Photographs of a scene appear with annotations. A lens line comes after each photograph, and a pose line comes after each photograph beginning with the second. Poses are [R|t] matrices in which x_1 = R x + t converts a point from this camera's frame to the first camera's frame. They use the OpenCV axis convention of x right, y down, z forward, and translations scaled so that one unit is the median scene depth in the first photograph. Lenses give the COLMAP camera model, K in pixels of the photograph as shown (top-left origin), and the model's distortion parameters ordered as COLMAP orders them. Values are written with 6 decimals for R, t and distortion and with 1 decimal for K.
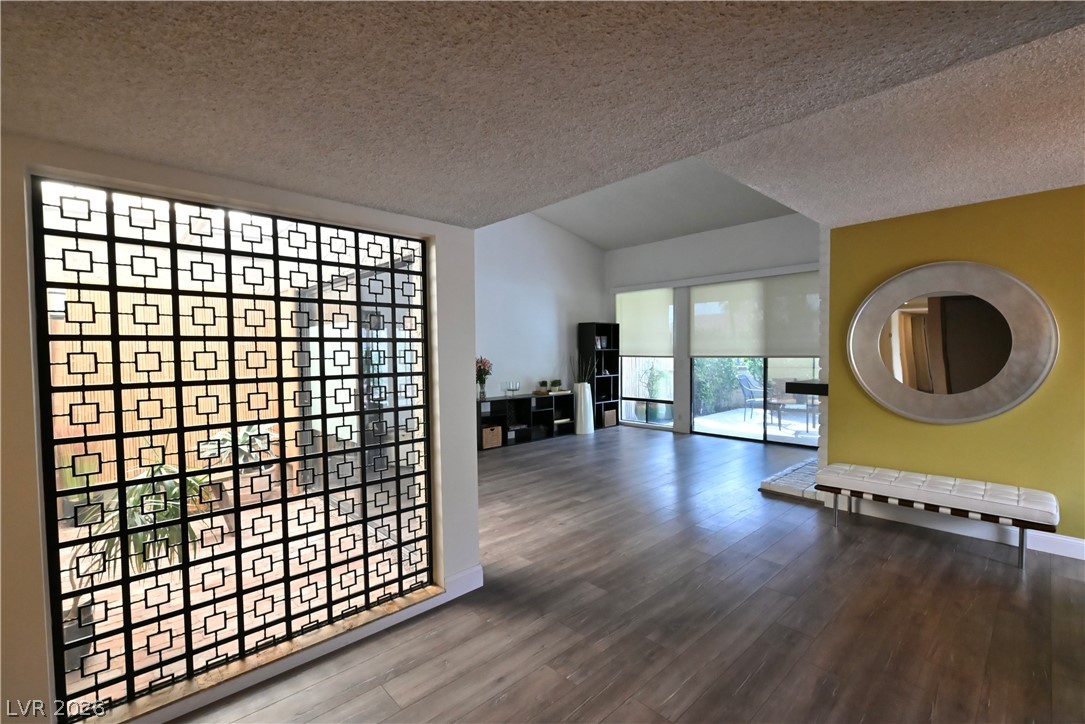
lens RADIAL K [[445.1, 0, 539.0], [0, 445.1, 367.5], [0, 0, 1]] dist [-0.010278, 0.001928]
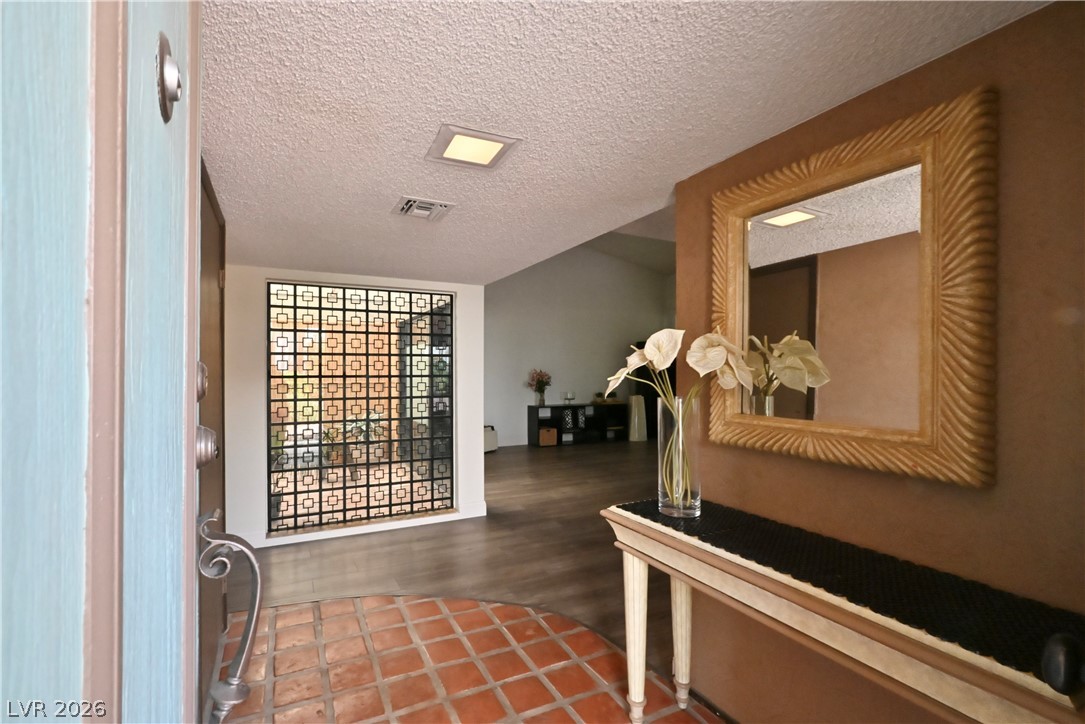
lens RADIAL K [[471.5, 0, 537.6], [0, 471.5, 376.6], [0, 0, 1]] dist [0.004714, -0.000046]
pose [[0.959494, 0.014338, -0.281364, 0.223350], [-0.019591, 0.999682, -0.015864, 0.014929], [0.281047, 0.020734, 0.959470, -0.224703]]
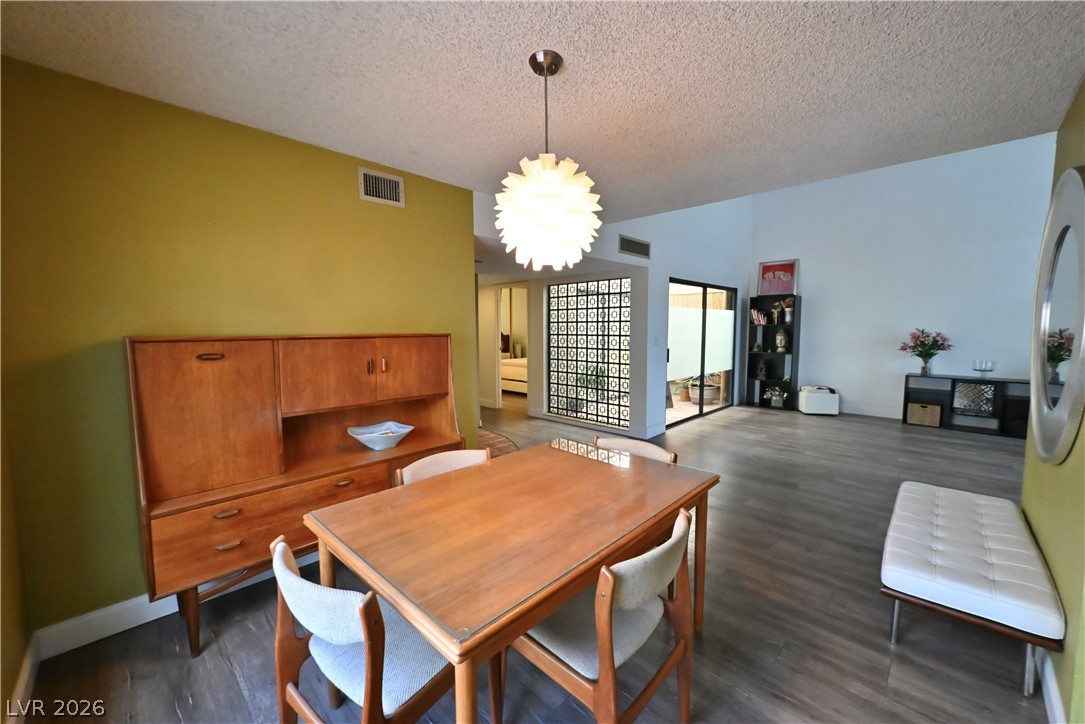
lens RADIAL K [[428.2, 0, 542.9], [0, 428.2, 364.1], [0, 0, 1]] dist [-0.004499, 0.000699]
pose [[0.066343, 0.098412, -0.992932, 0.744515], [-0.029852, 0.994875, 0.096610, -0.014640], [0.997350, 0.023231, 0.068941, 0.126890]]
